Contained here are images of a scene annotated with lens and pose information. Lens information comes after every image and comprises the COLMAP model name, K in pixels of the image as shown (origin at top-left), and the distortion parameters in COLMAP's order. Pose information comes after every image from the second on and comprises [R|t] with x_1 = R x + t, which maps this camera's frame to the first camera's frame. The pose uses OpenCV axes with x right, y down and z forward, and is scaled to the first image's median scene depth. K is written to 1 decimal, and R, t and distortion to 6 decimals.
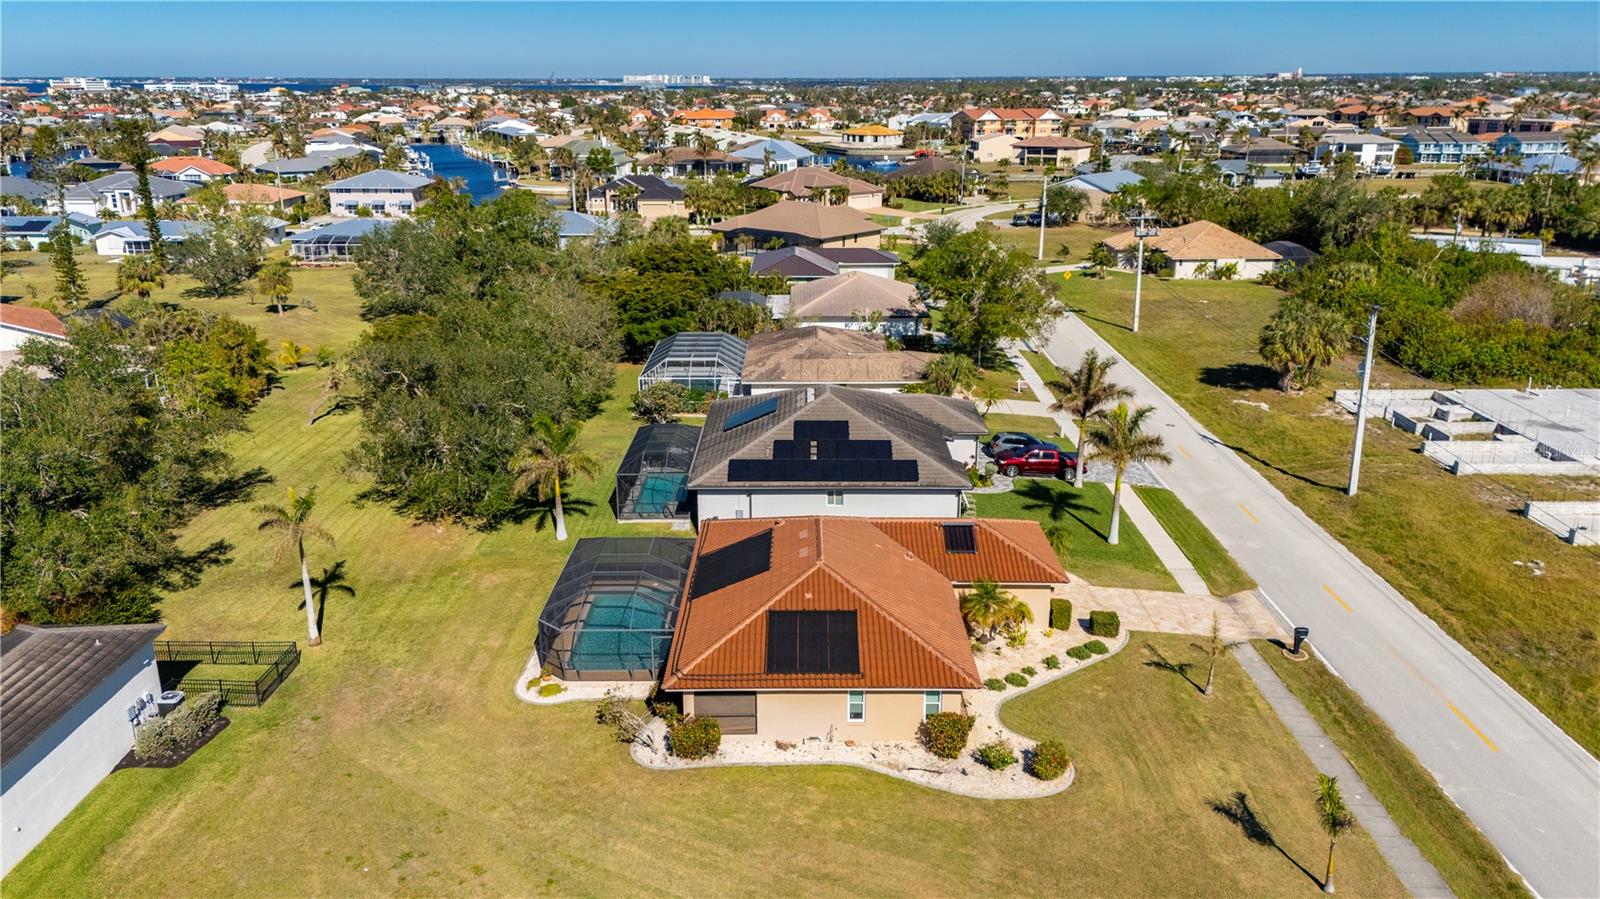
lens RADIAL K [[1171.7, 0, 800.0], [0, 1171.7, 449.5], [0, 0, 1]] dist [0.063159, -0.044490]
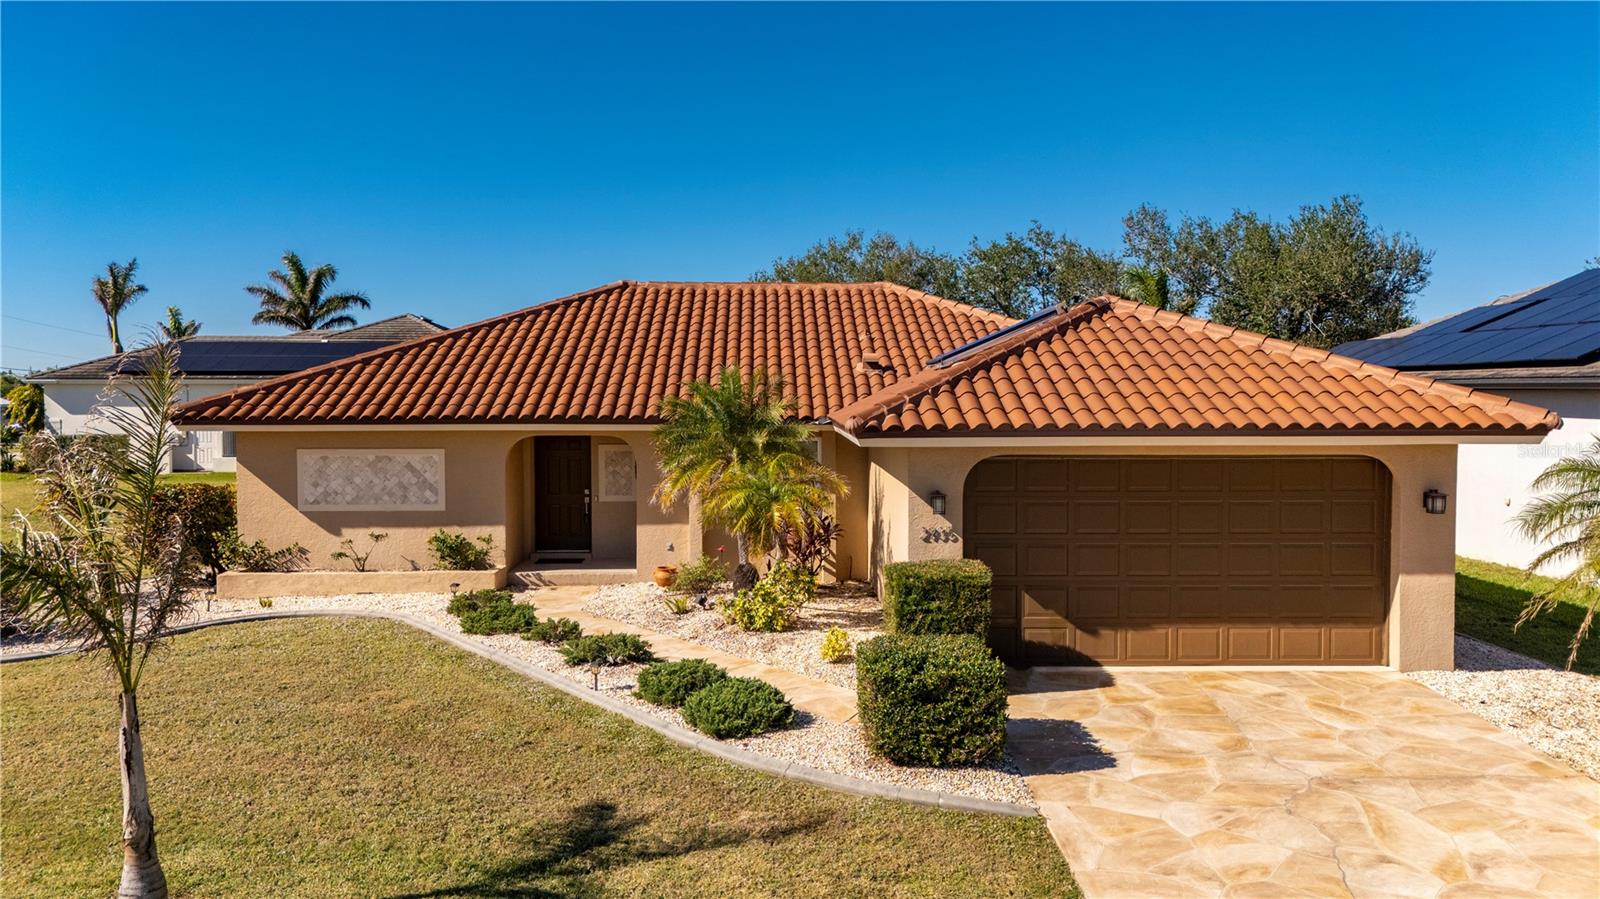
lens RADIAL K [[1171.7, 0, 800.0], [0, 1171.7, 449.5], [0, 0, 1]] dist [0.063159, -0.044490]
pose [[0.030144, 0.052272, -0.998178, 0.277814], [-0.300253, 0.952985, 0.040838, 0.066301], [0.953383, 0.298475, 0.044421, 0.592569]]
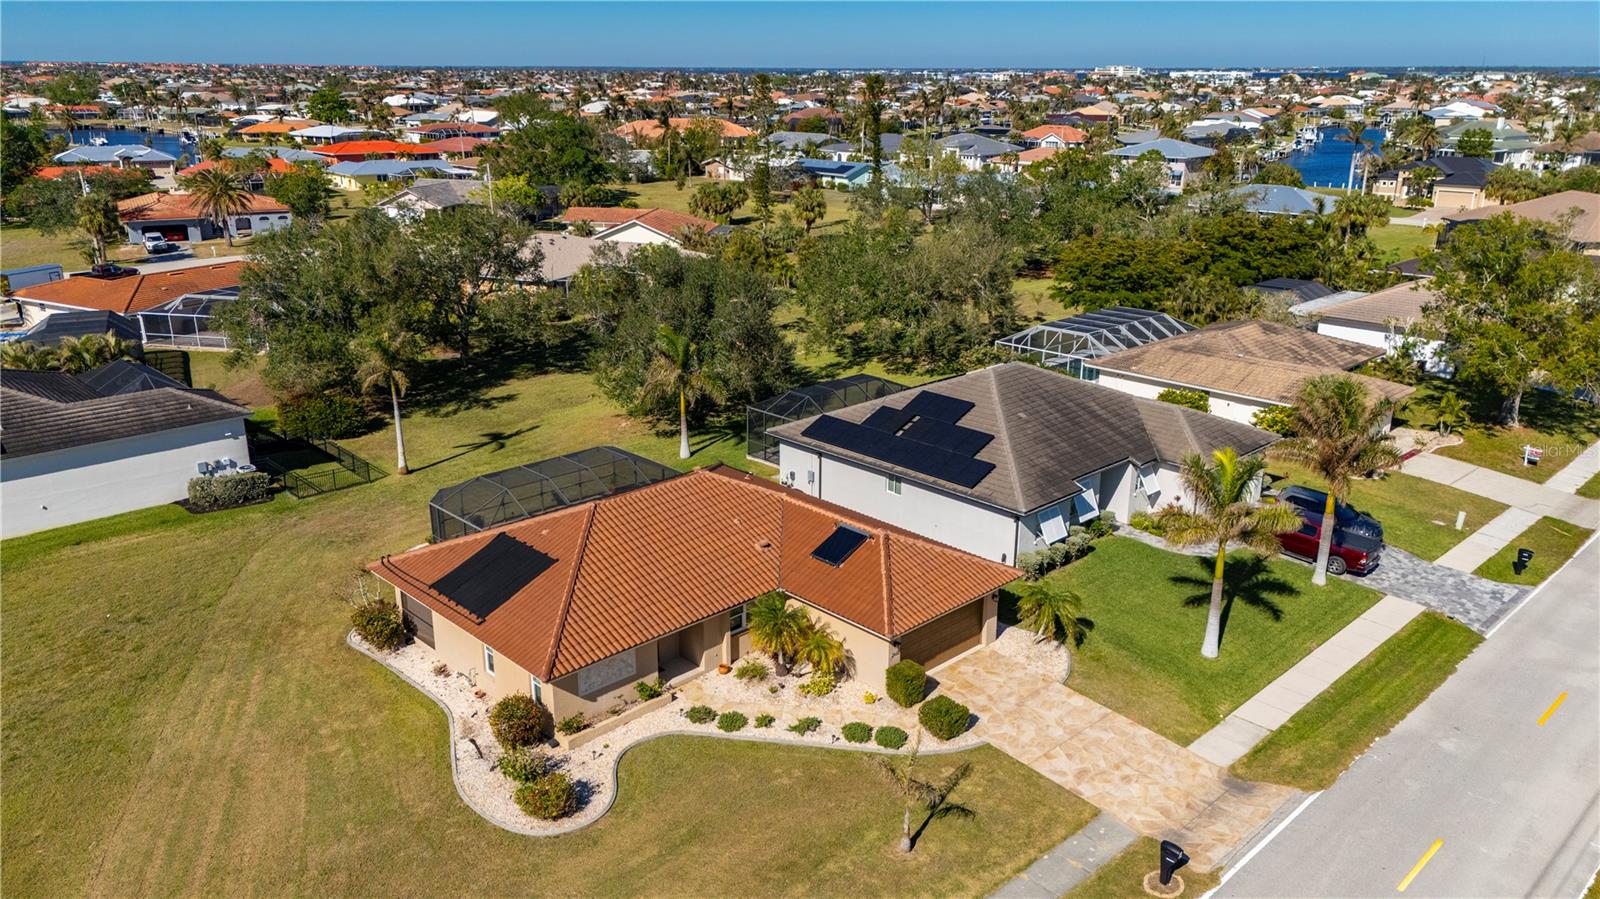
lens RADIAL K [[1171.7, 0, 800.0], [0, 1171.7, 449.5], [0, 0, 1]] dist [0.063159, -0.044490]
pose [[0.697835, 0.227185, -0.679274, 0.394682], [-0.221973, 0.970269, 0.096472, -0.034629], [0.680996, 0.083459, 0.727516, 0.258368]]
